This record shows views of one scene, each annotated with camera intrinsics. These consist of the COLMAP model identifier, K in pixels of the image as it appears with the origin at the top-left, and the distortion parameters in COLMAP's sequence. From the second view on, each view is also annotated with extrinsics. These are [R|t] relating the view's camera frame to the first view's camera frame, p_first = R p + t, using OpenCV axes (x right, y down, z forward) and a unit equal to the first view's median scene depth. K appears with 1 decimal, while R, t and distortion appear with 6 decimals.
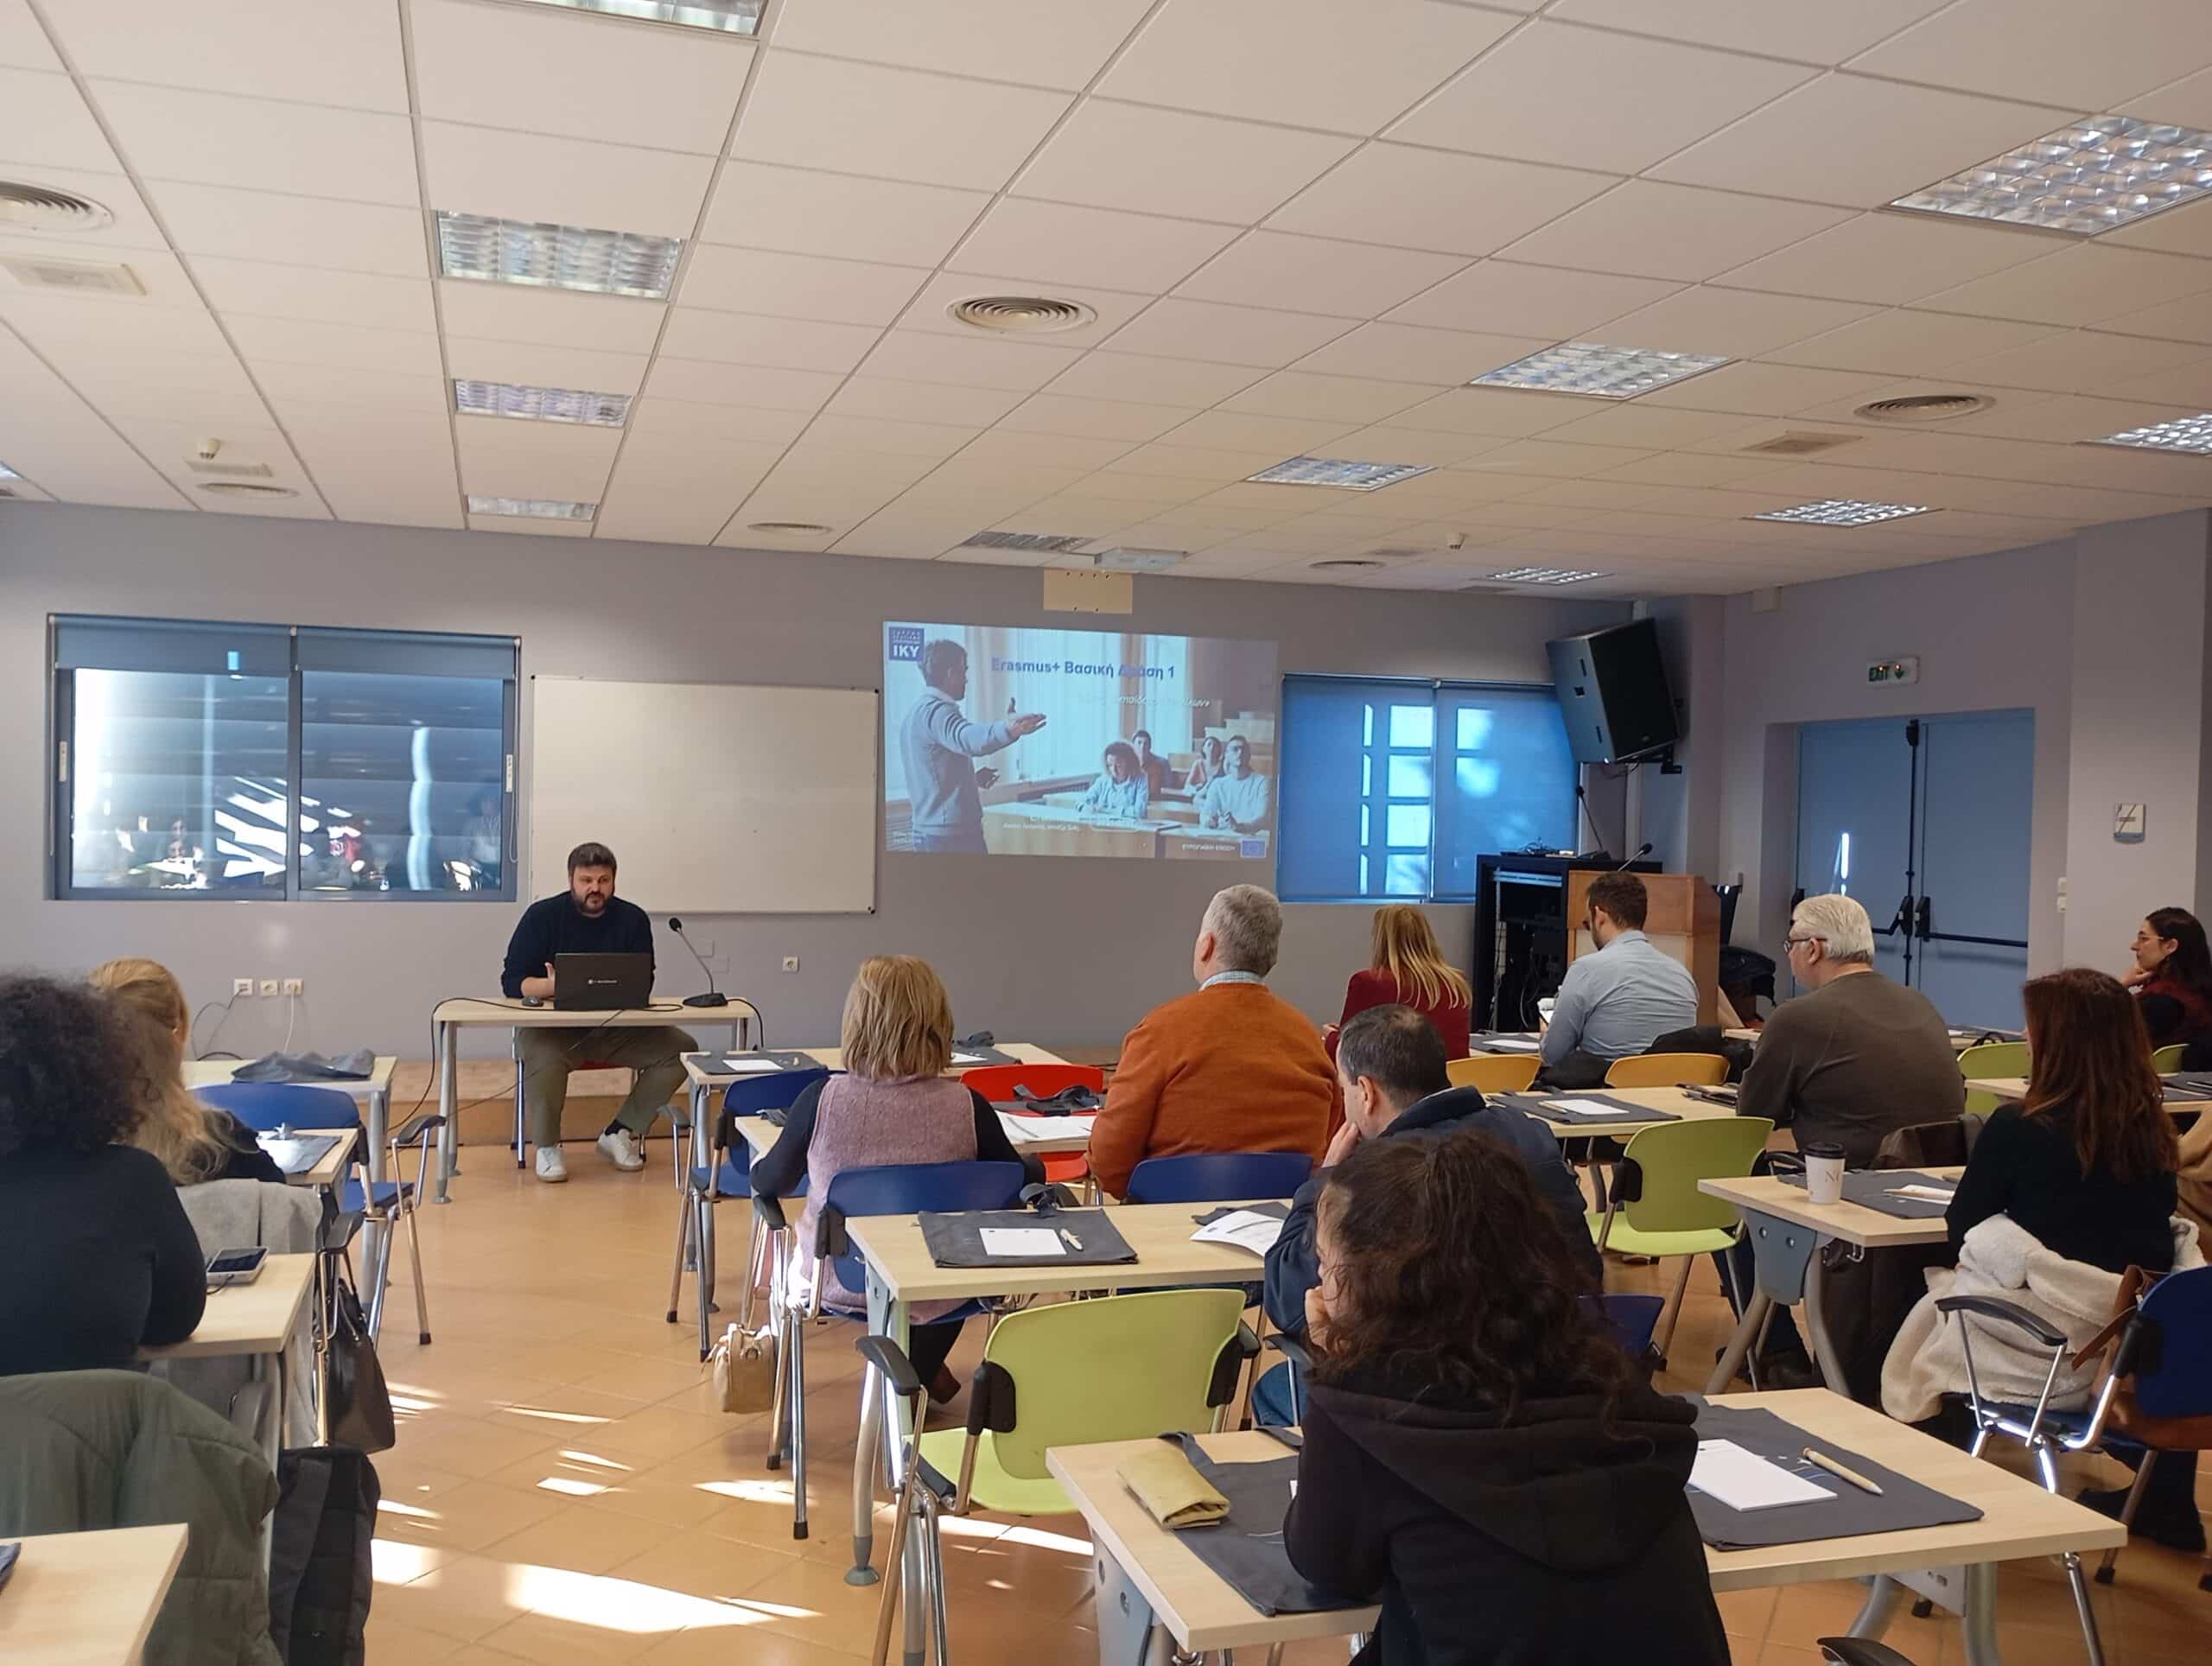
lens RADIAL K [[1768.4, 0, 1098.6], [0, 1768.4, 826.6], [0, 0, 1]] dist [0.017534, 0.004650]
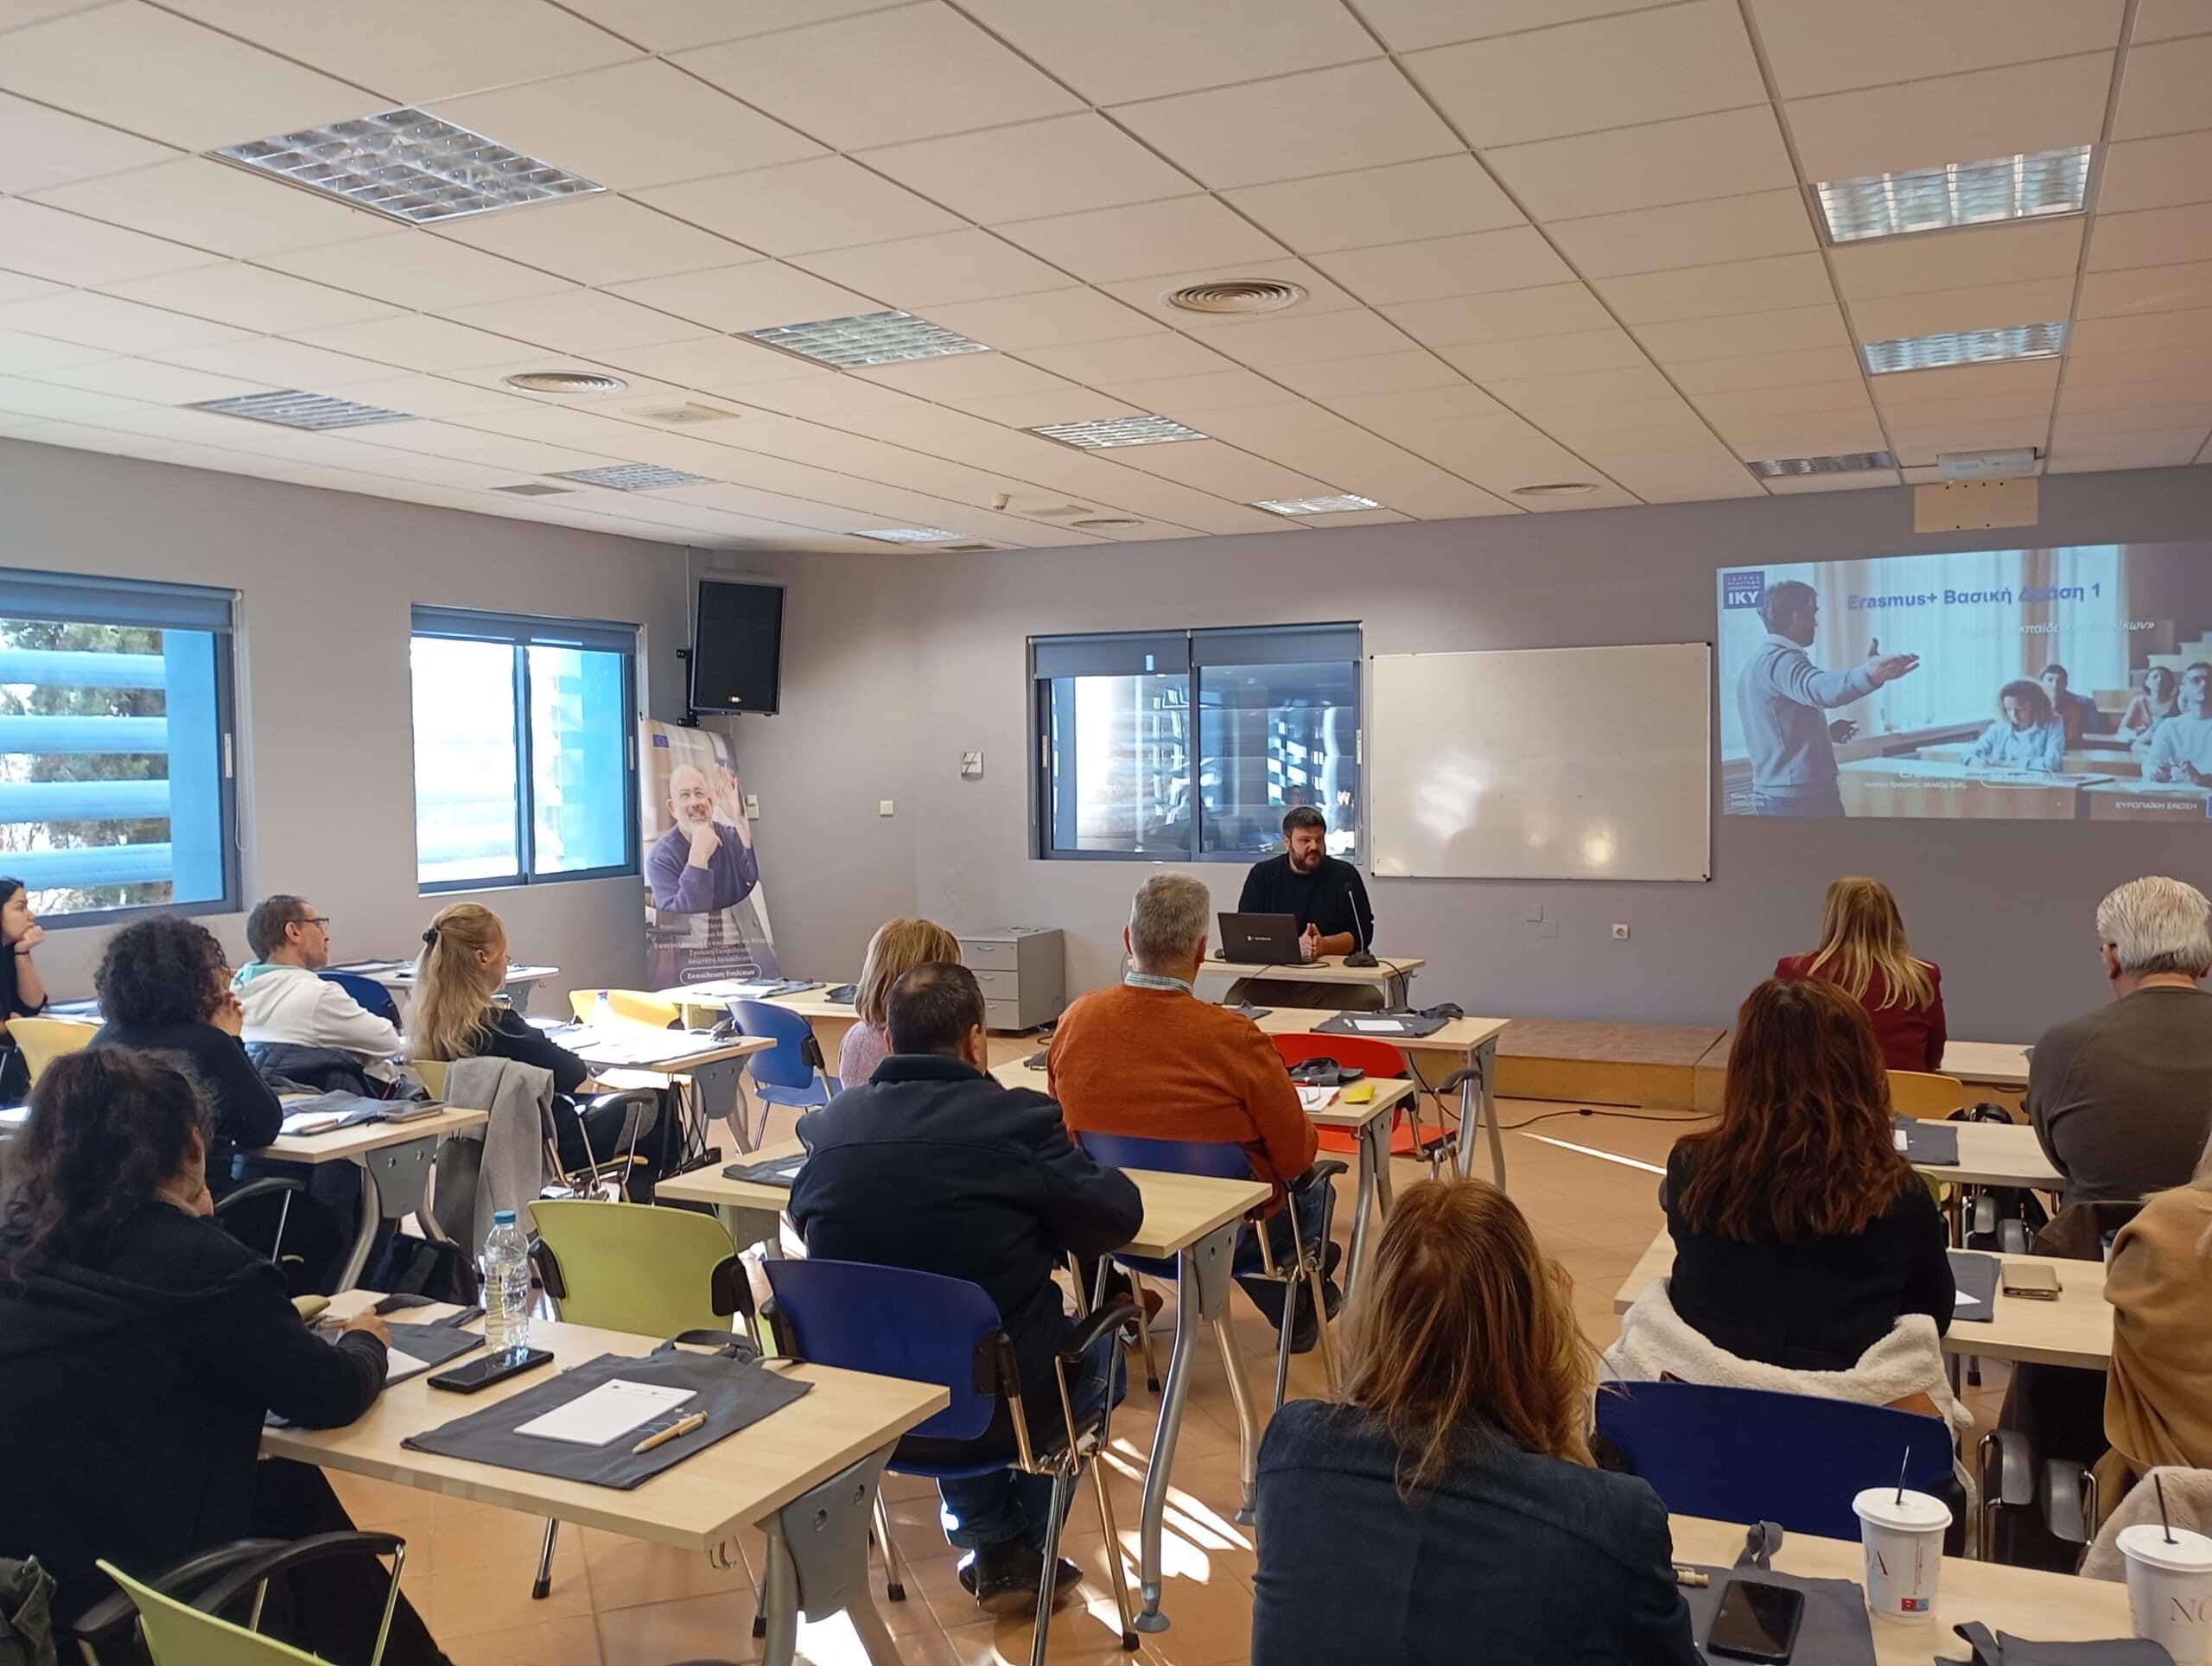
lens RADIAL K [[1852.2, 0, 1100.0], [0, 1852.2, 839.5], [0, 0, 1]] dist [0.019673, -0.010501]
pose [[0.712565, -0.001877, -0.701603, 0.323356], [0.017483, 0.999733, 0.015082, 0.006194], [0.701388, -0.023013, 0.712408, 0.070951]]
